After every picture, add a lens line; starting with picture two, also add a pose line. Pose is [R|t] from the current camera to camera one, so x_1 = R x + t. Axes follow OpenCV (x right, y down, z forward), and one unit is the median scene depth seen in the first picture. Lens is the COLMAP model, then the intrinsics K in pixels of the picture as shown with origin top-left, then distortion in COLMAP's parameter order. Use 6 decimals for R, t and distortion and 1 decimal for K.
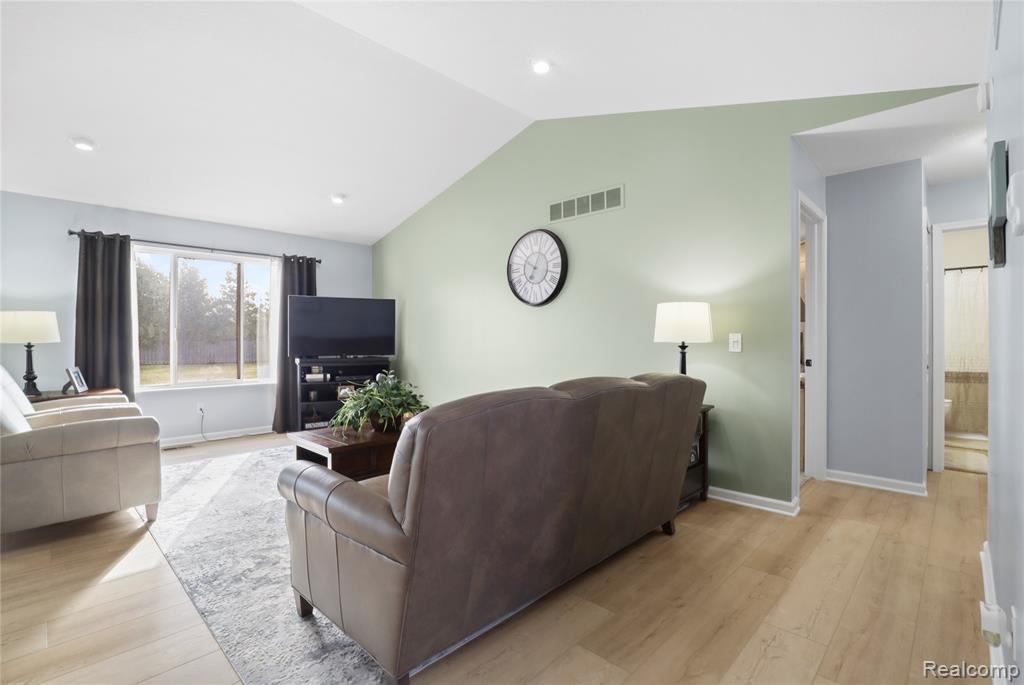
lens RADIAL K [[470.5, 0, 510.6], [0, 470.5, 335.6], [0, 0, 1]] dist [-0.022414, 0.001637]
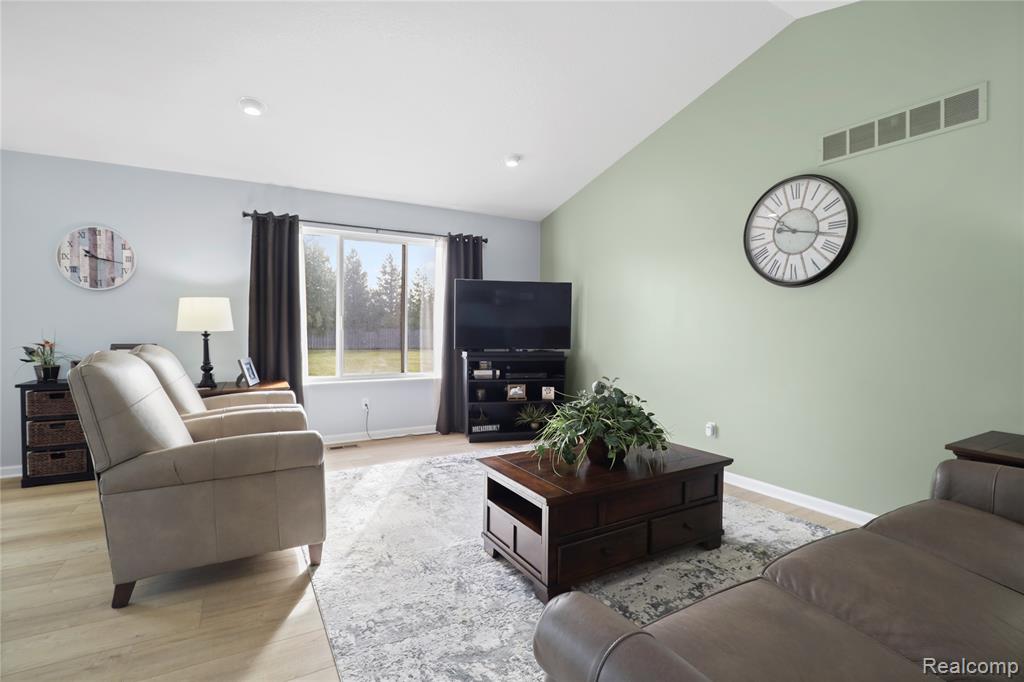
lens RADIAL K [[470.5, 0, 510.6], [0, 470.5, 334.1], [0, 0, 1]] dist [-0.022414, 0.001637]
pose [[0.961624, 0.013363, -0.274044, -0.162662], [-0.008241, 0.999769, 0.019832, -0.002125], [0.274246, -0.016813, 0.961513, 0.222719]]
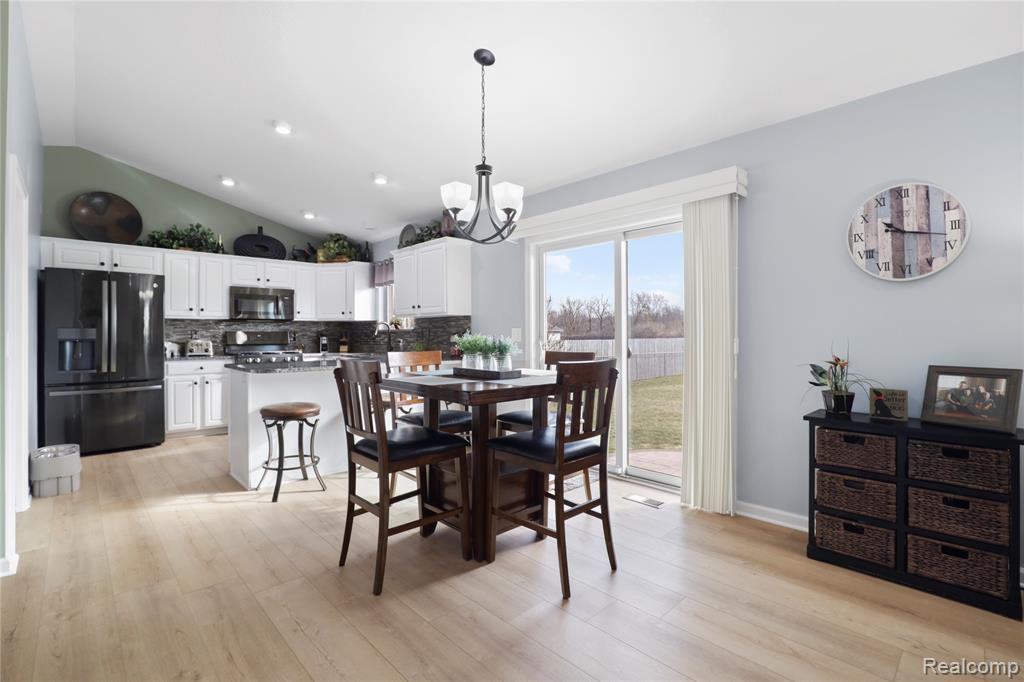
lens RADIAL K [[470.5, 0, 510.6], [0, 470.5, 334.1], [0, 0, 1]] dist [-0.022414, 0.001637]
pose [[-0.039162, 0.000596, -0.999233, -0.547378], [0.004150, 0.999991, 0.000434, 0.001375], [0.999224, -0.004130, -0.039164, 0.380825]]
